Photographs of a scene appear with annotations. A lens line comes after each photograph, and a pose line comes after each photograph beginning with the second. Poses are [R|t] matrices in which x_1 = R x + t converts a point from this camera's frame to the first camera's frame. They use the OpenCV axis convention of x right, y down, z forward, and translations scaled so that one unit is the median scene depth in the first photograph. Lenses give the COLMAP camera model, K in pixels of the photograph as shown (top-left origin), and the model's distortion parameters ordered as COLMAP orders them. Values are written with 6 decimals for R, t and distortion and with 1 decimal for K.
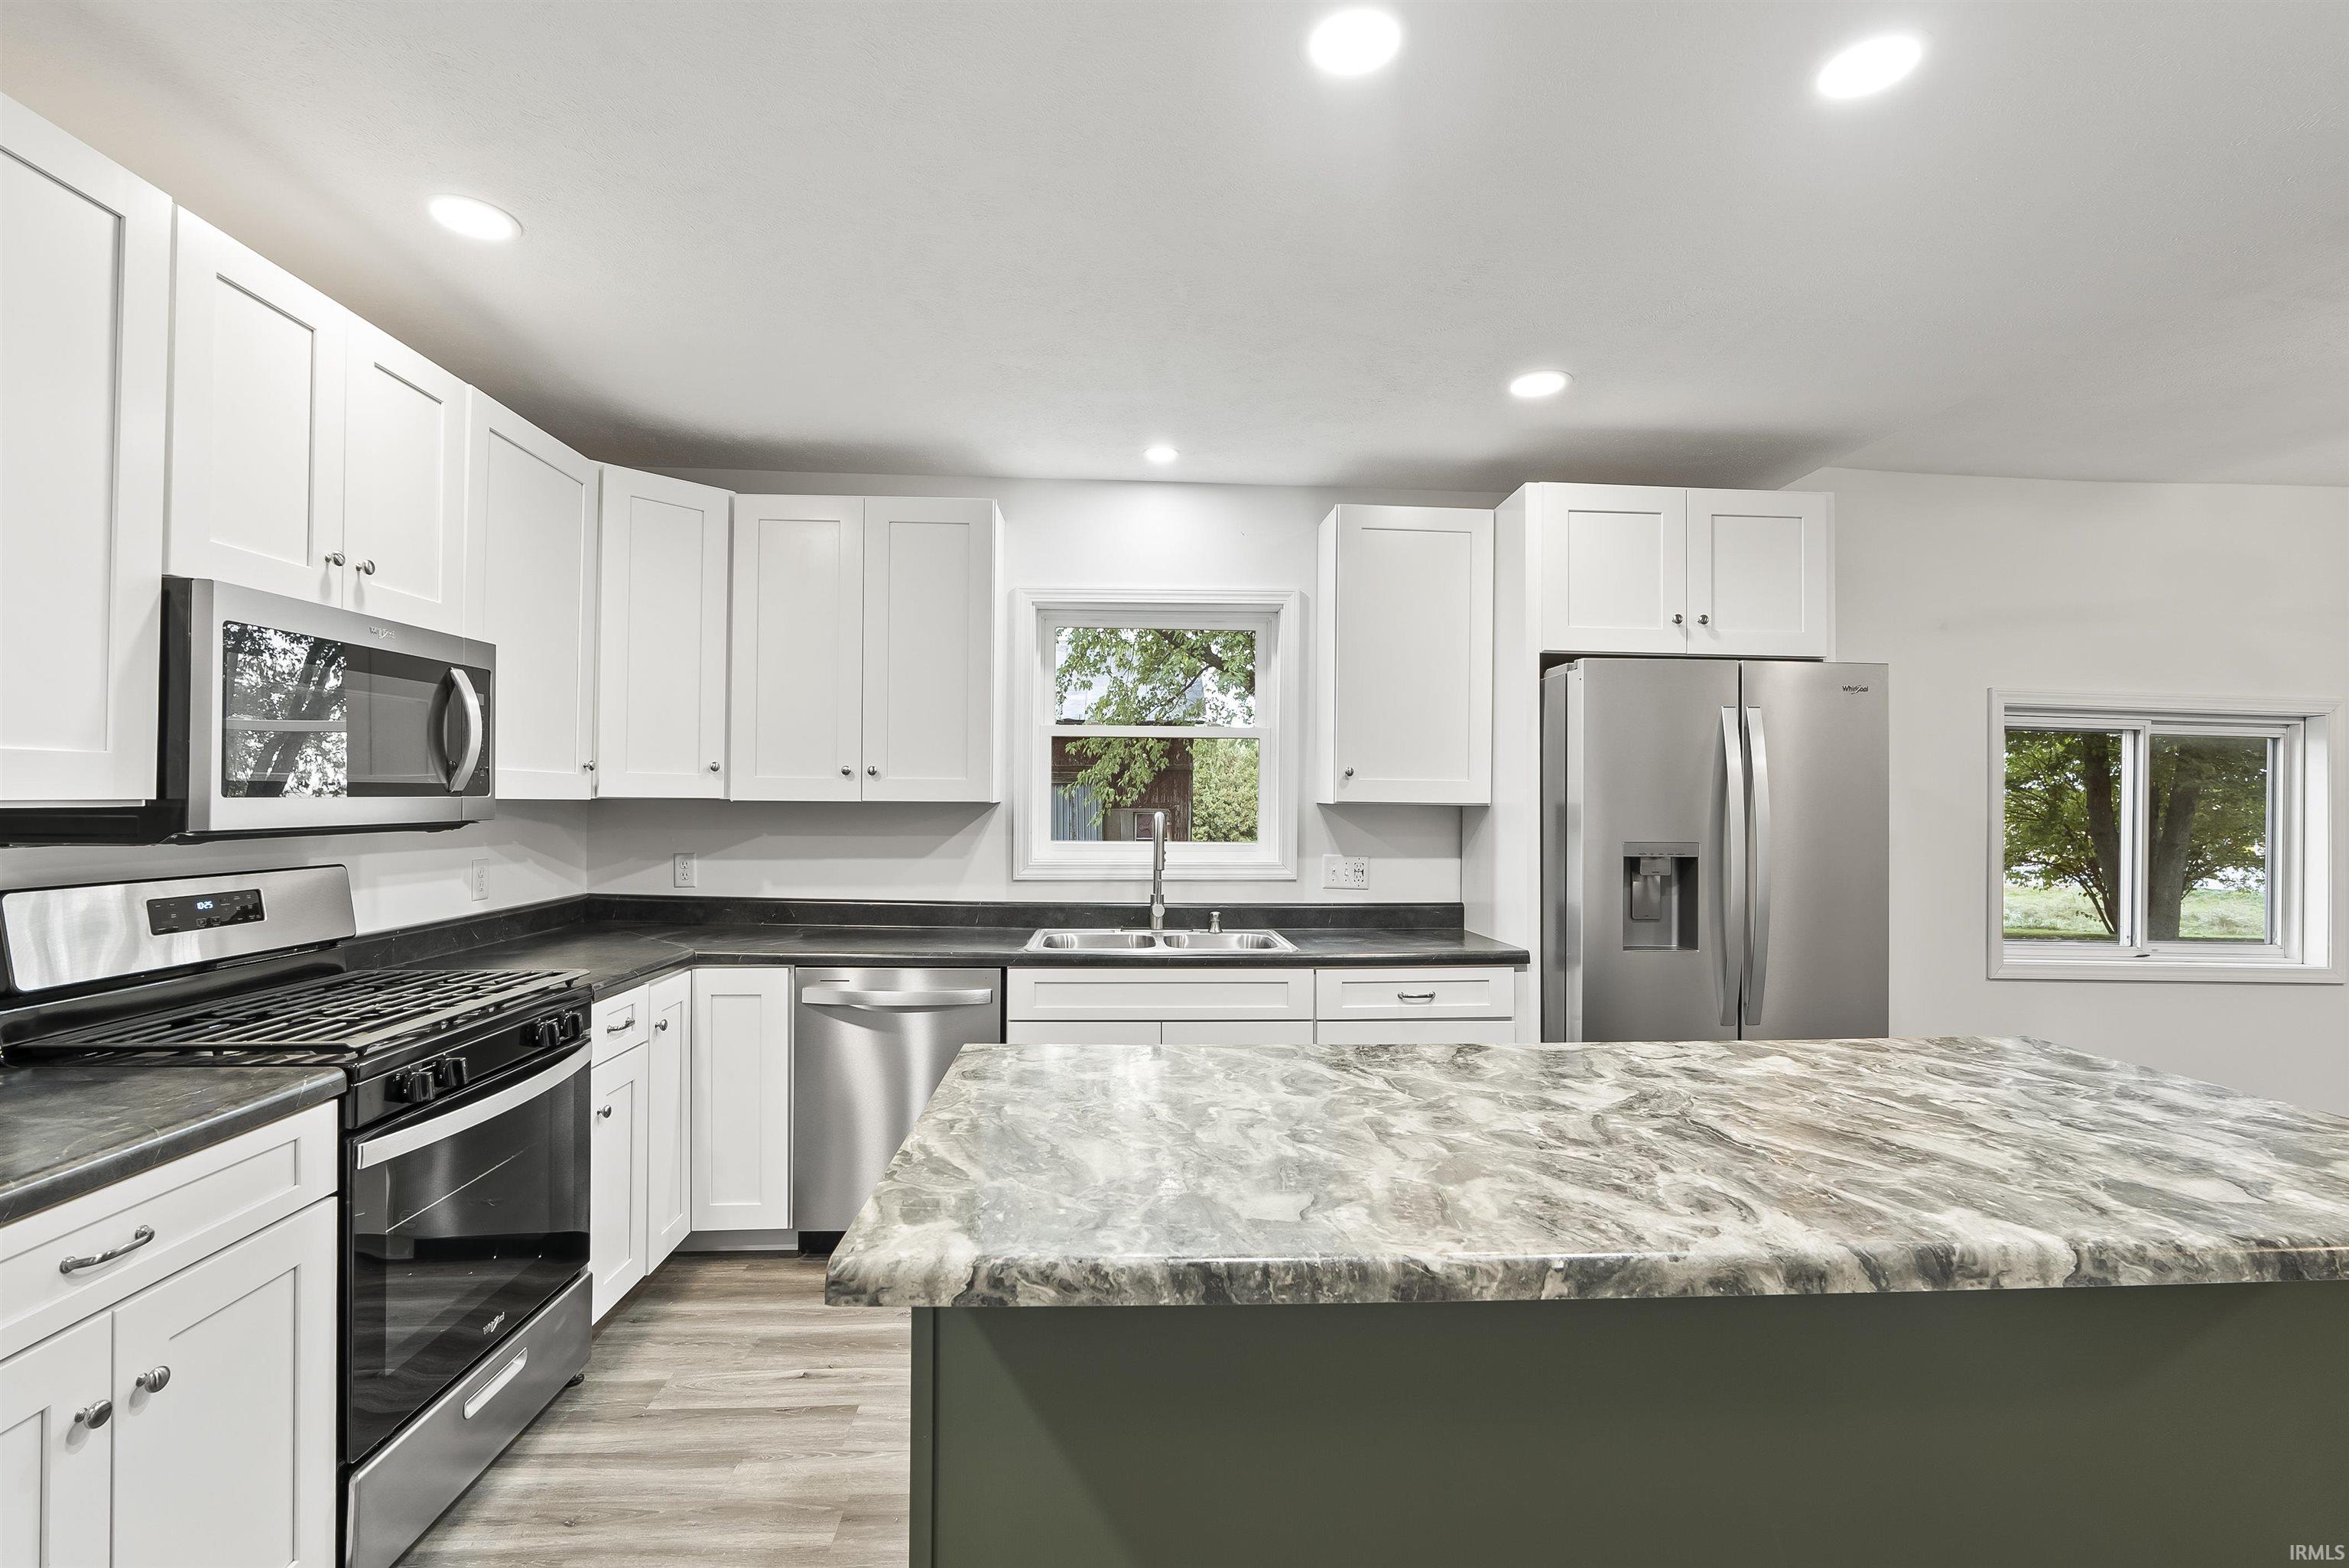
lens RADIAL K [[1056.5, 0, 1174.5], [0, 1056.5, 784.0], [0, 0, 1]] dist [-0.008668, 0.000442]
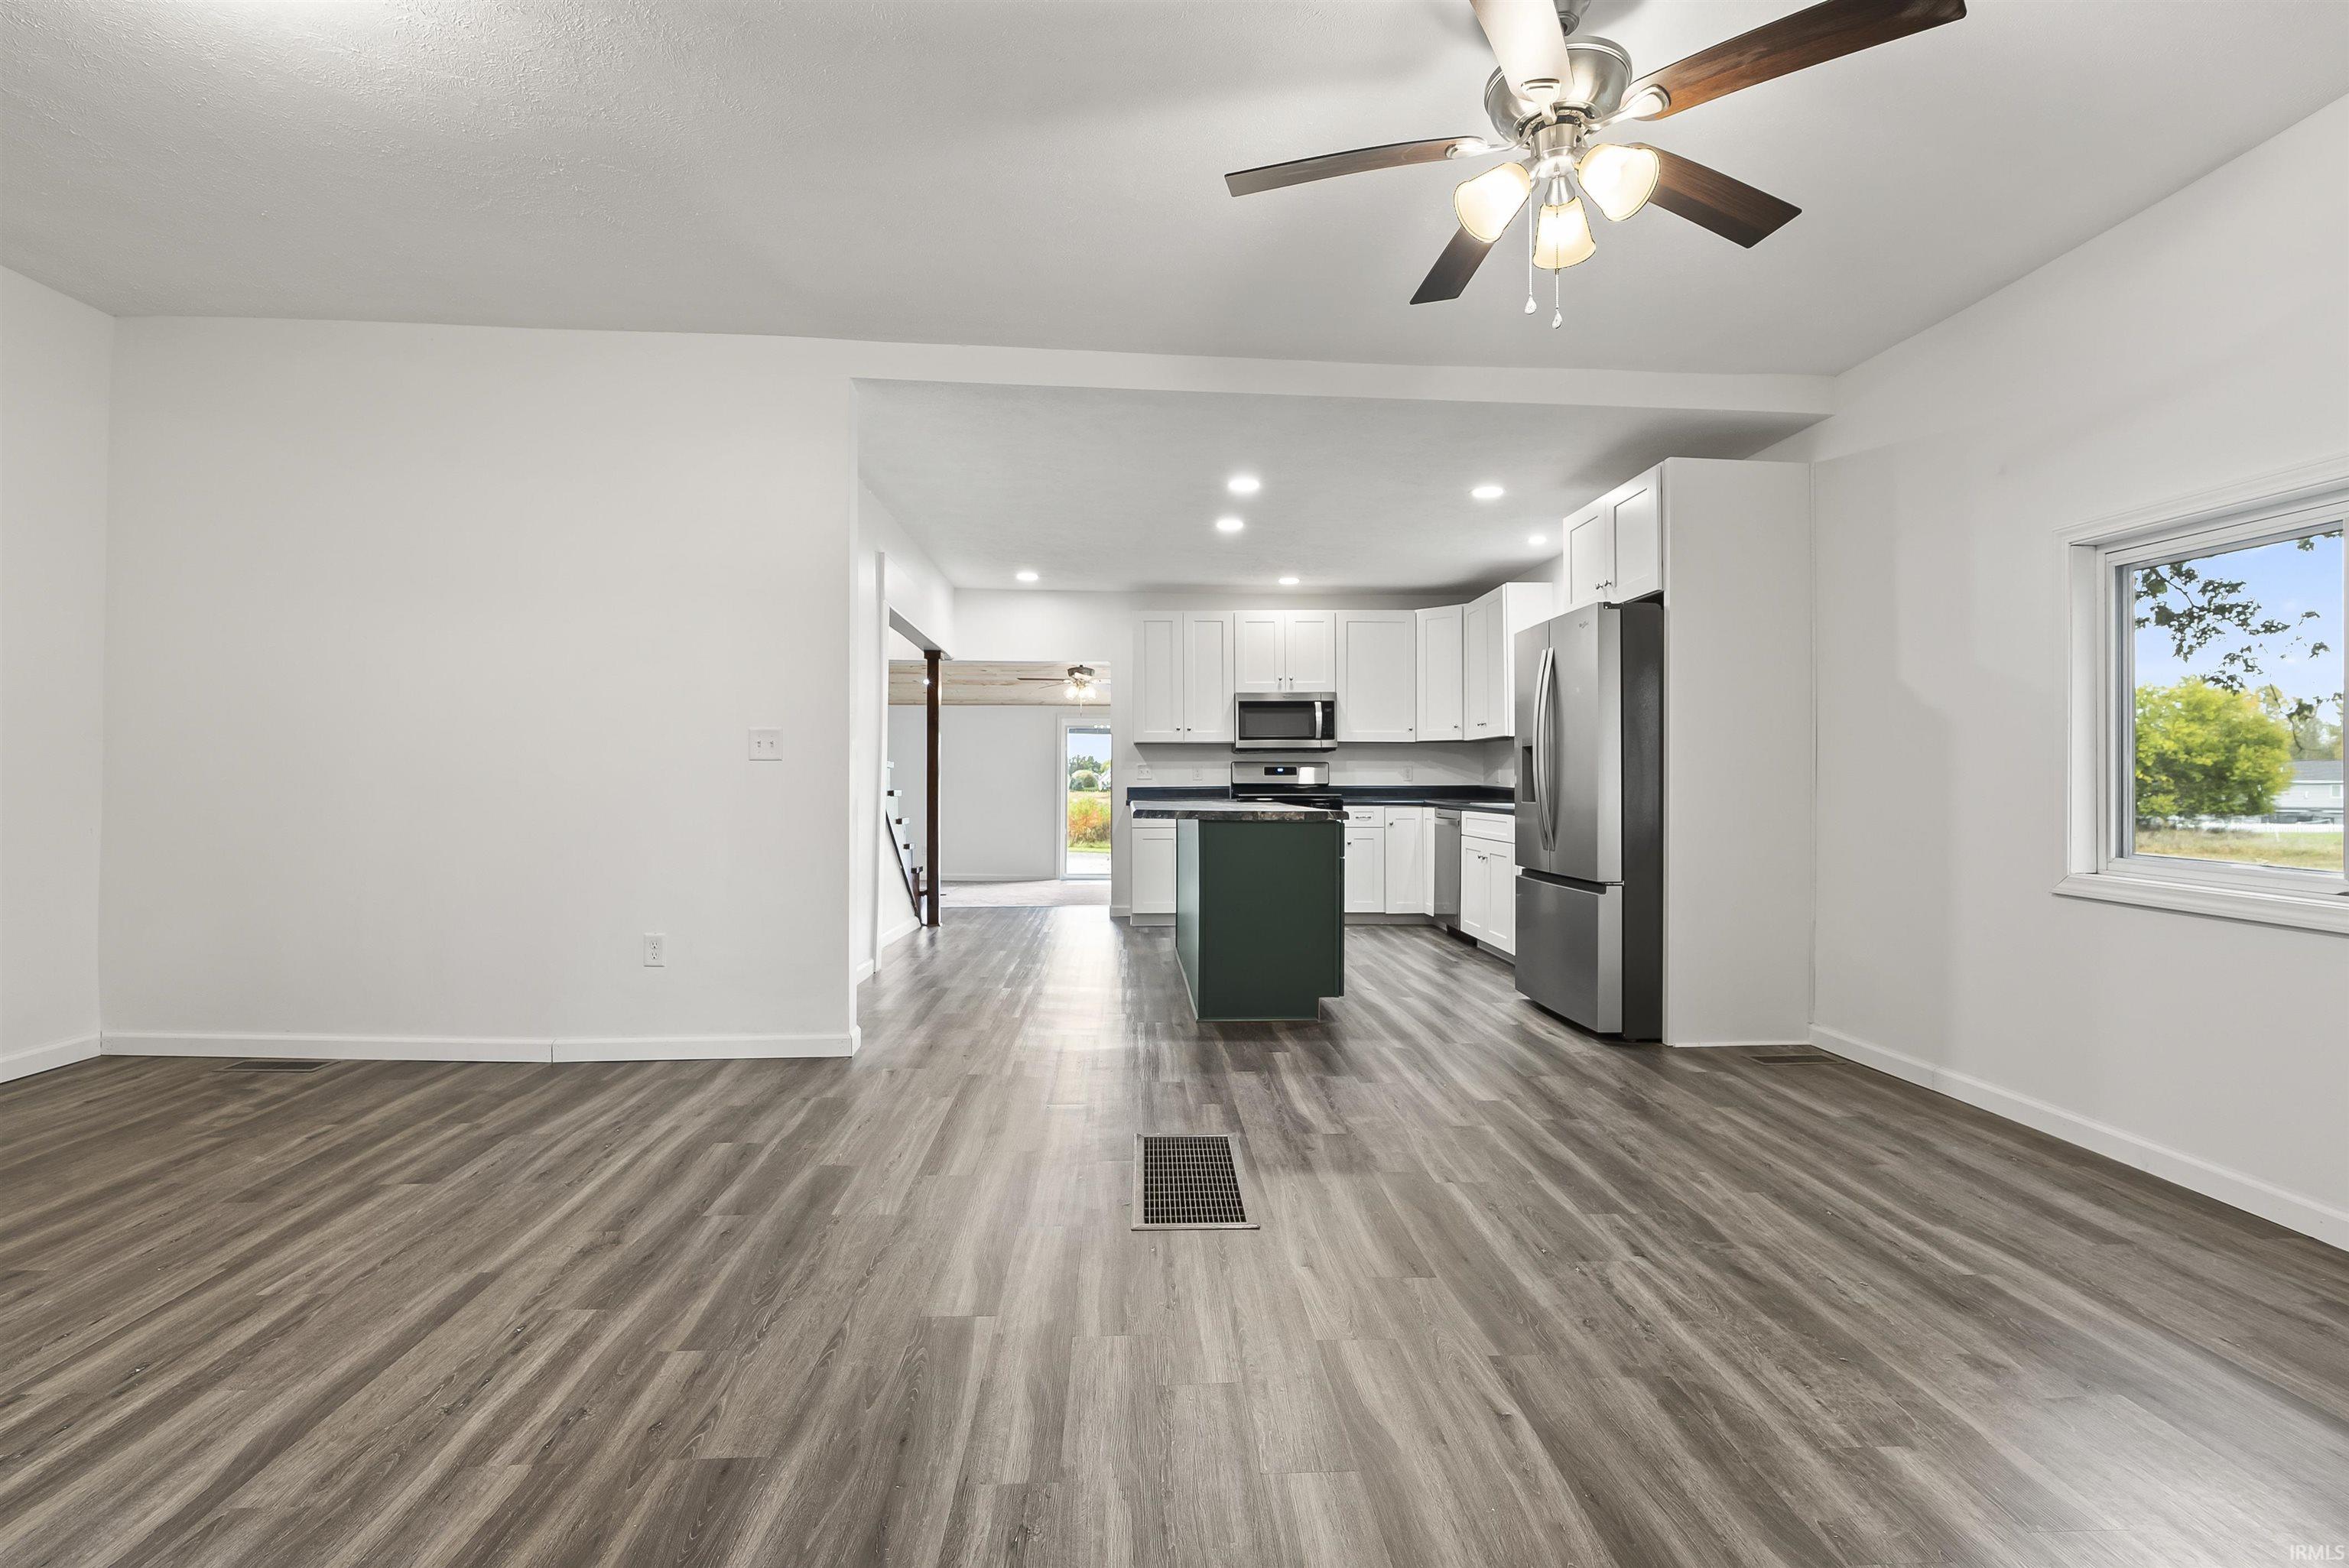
lens RADIAL K [[1056.5, 0, 1174.5], [0, 1056.5, 784.0], [0, 0, 1]] dist [-0.008668, 0.000442]
pose [[-0.017134, -0.005873, -0.999836, 1.876910], [0.014767, 0.999872, -0.006127, 0.114962], [0.999744, -0.014869, -0.017045, 0.411450]]
